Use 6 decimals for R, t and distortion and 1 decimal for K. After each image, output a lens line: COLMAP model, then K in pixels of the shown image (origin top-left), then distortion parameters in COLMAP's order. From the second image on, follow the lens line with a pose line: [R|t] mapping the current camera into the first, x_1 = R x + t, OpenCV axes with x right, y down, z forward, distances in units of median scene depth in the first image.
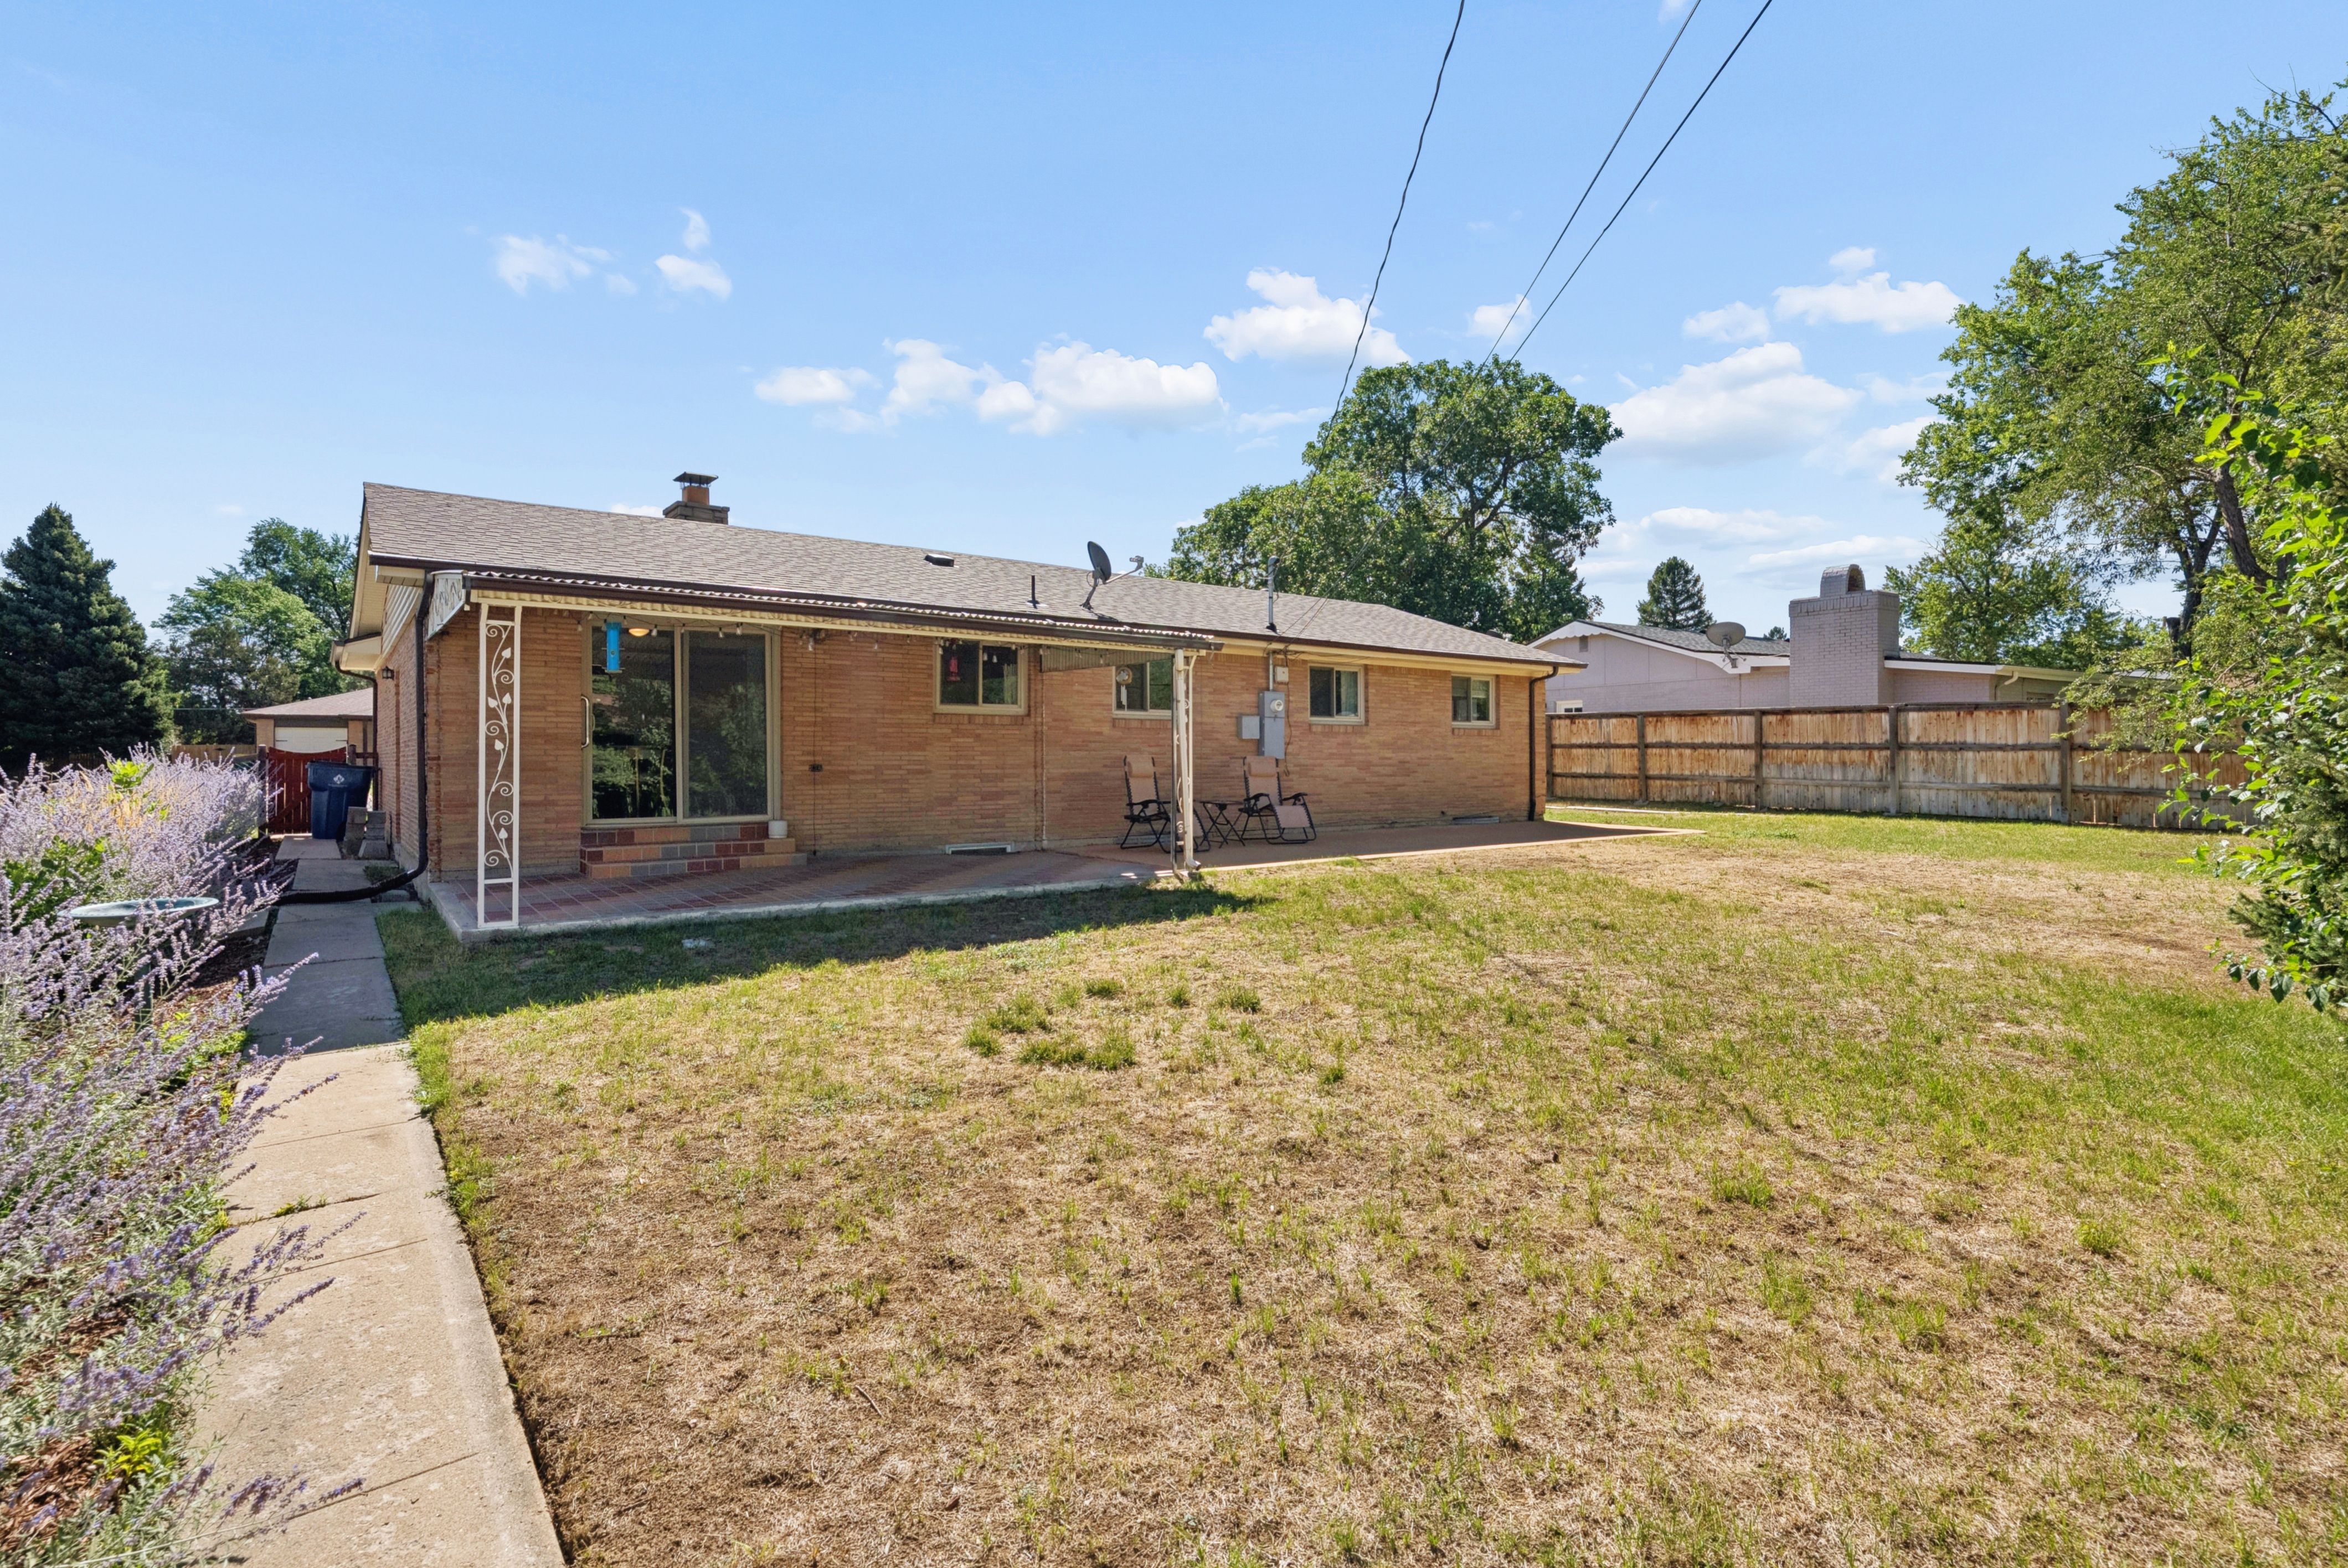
lens RADIAL K [[1122.4, 0, 1182.5], [0, 1122.4, 767.5], [0, 0, 1]] dist [0.000509, -0.000013]
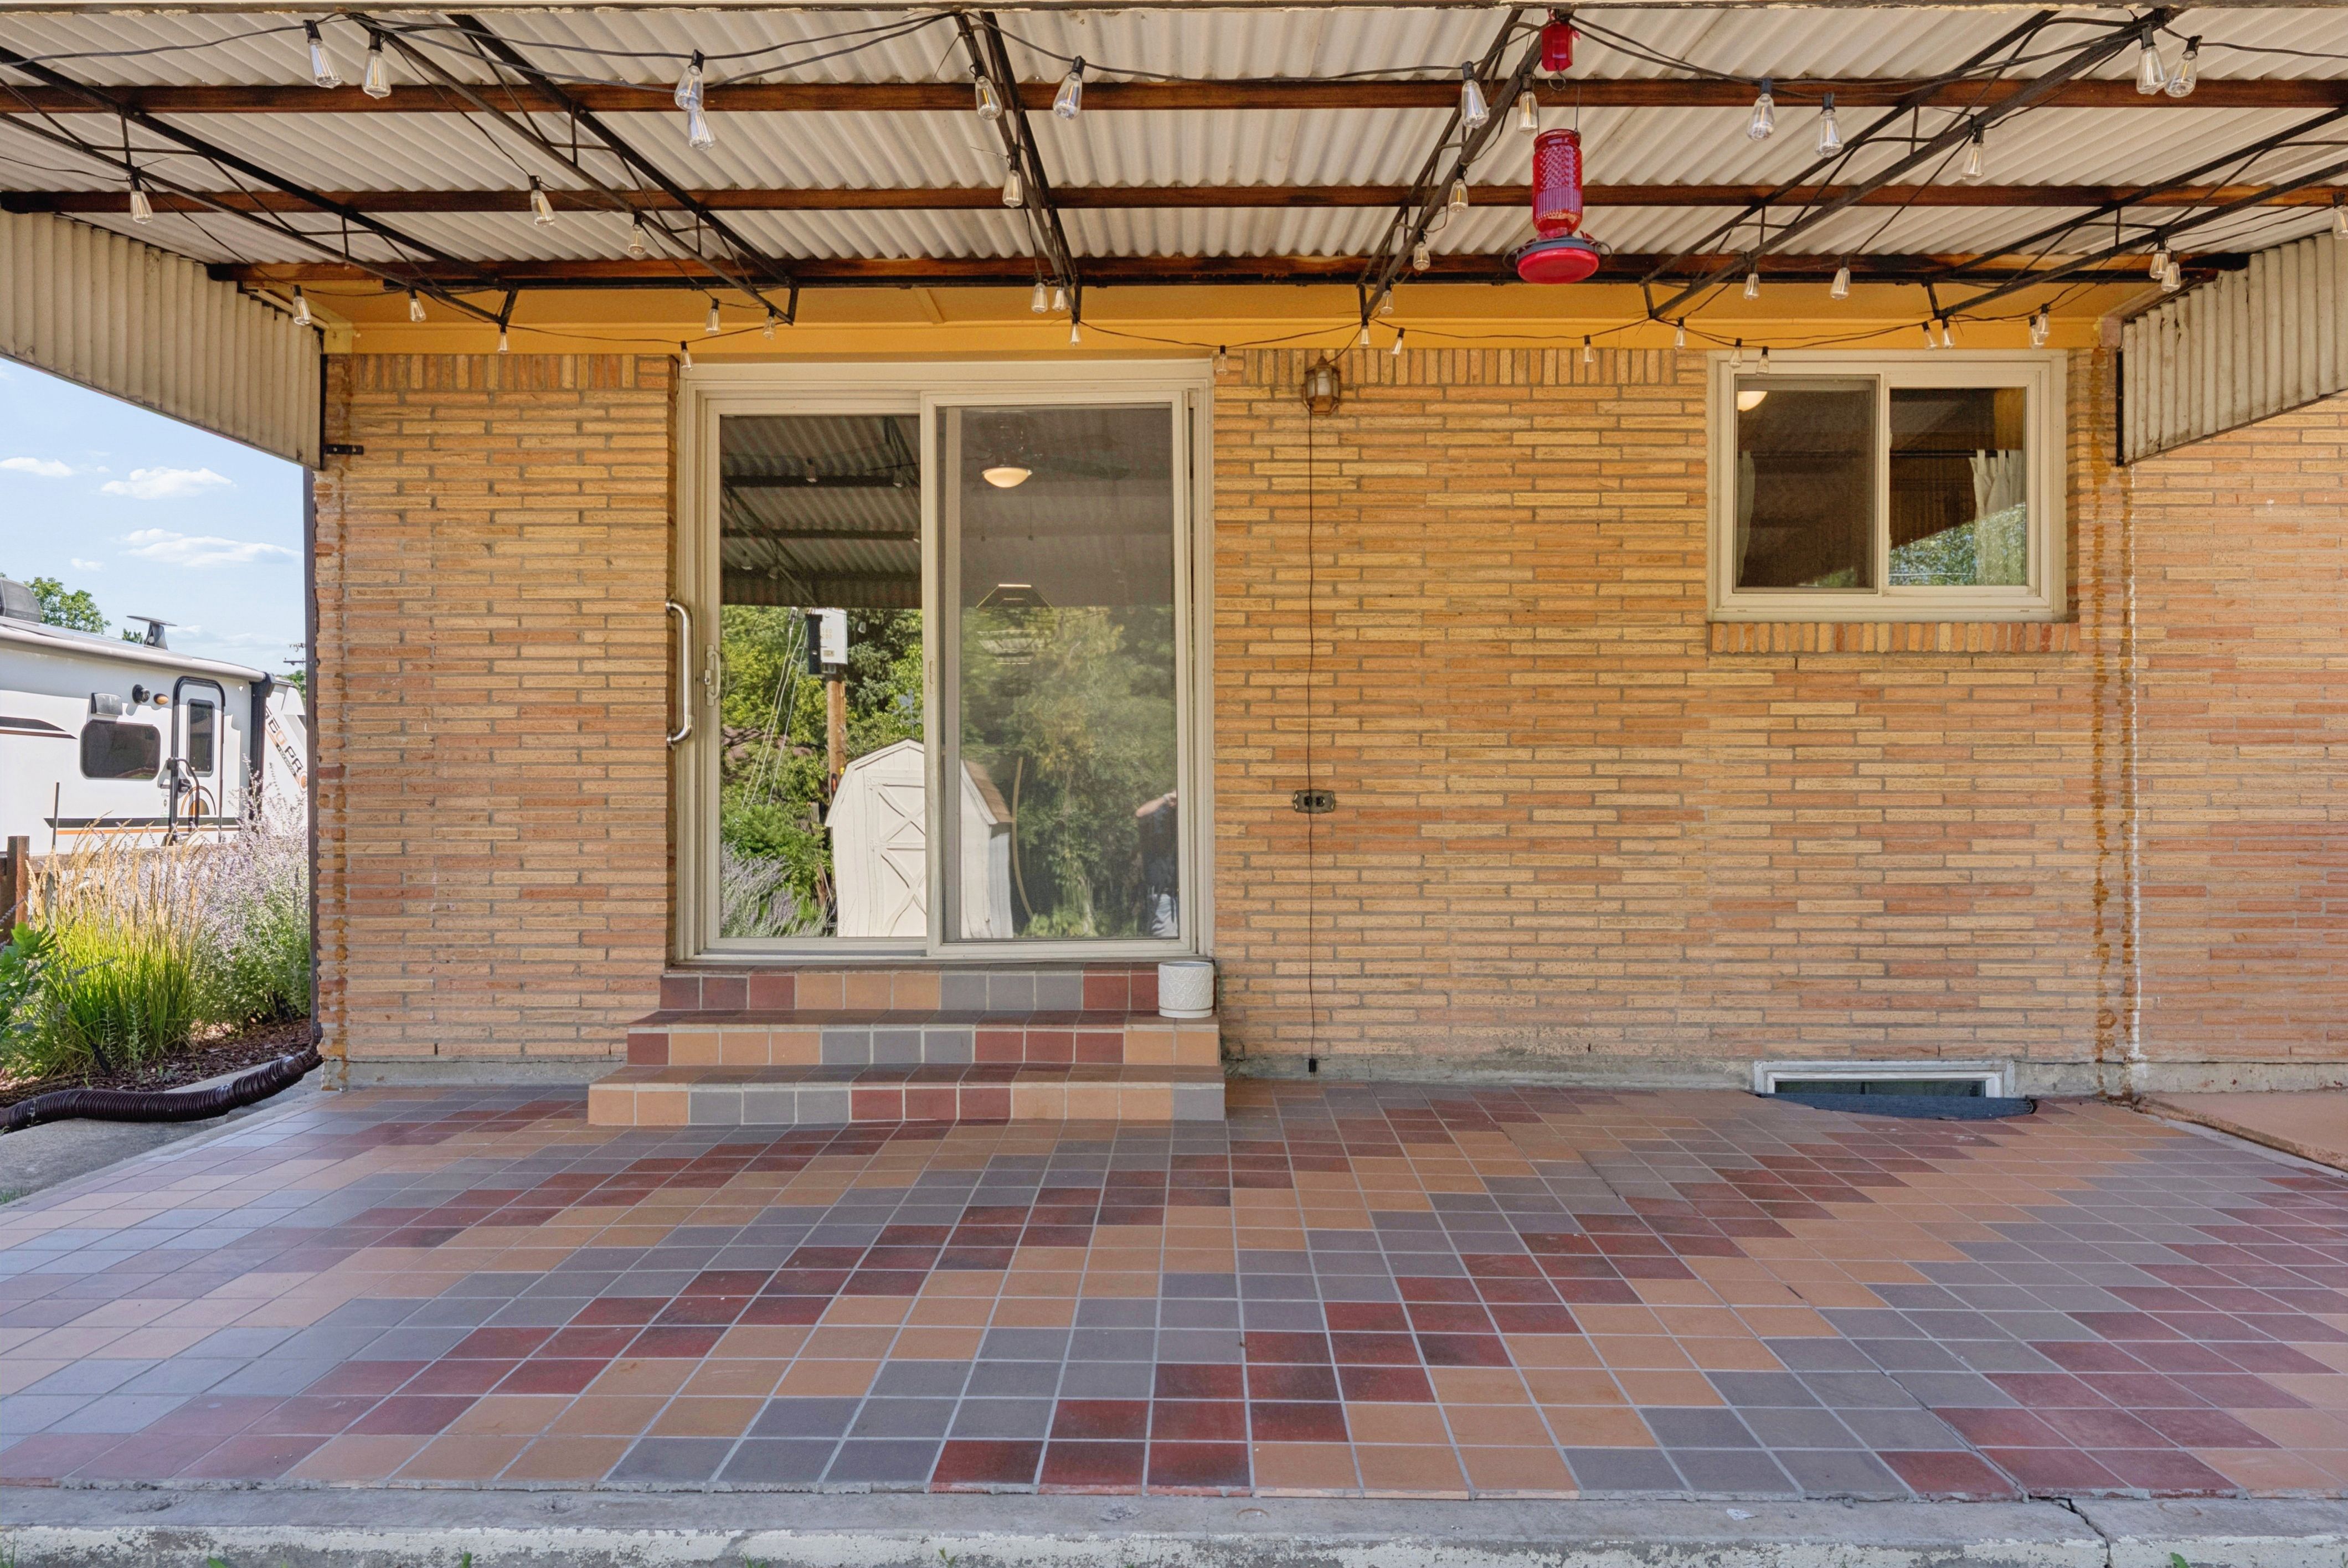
lens RADIAL K [[1512.3, 0, 1167.4], [0, 1512.3, 792.2], [0, 0, 1]] dist [0.007010, 0.001068]
pose [[0.789814, -0.002627, -0.613341, -0.058221], [-0.005126, 0.999928, -0.010883, 0.001890], [0.613325, 0.011739, 0.789743, 0.393761]]
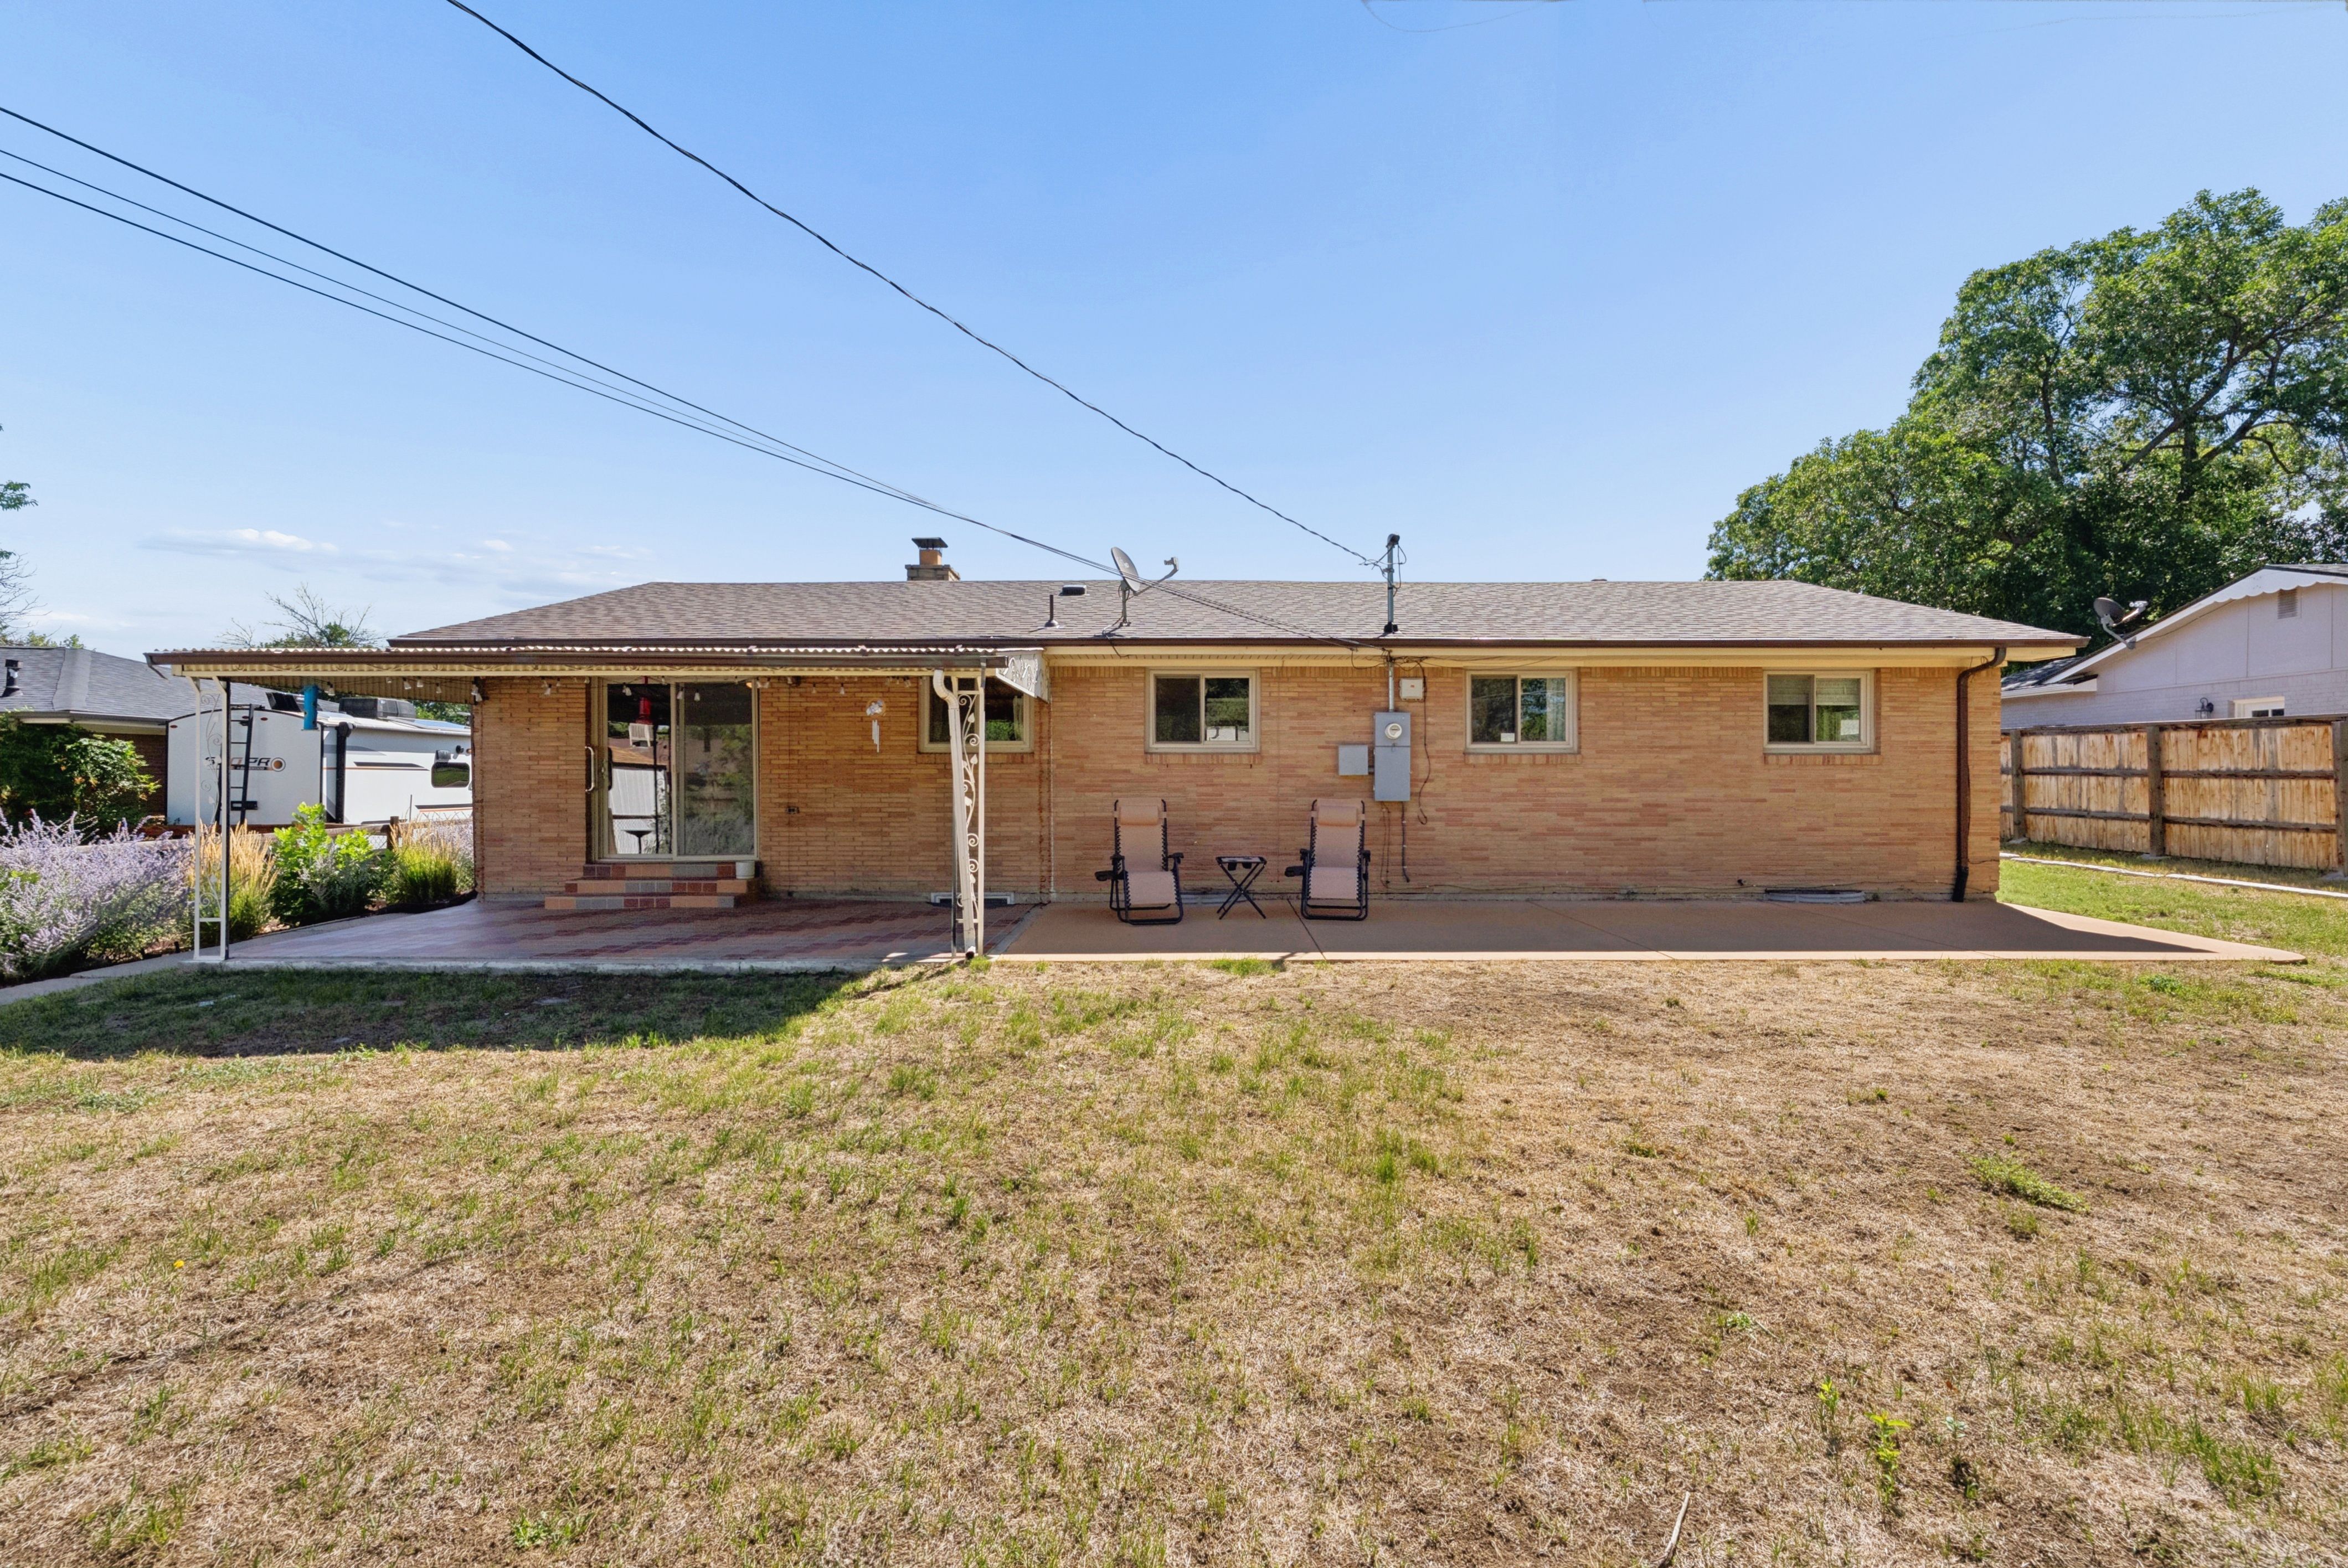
lens RADIAL K [[958.7, 0, 1174.4], [0, 958.7, 787.3], [0, 0, 1]] dist [-0.000767, 0.000031]
pose [[0.791130, 0.008608, -0.611587, 0.296537], [-0.004653, 0.999957, 0.008056, -0.017914], [0.611630, -0.003528, 0.791136, 0.328775]]
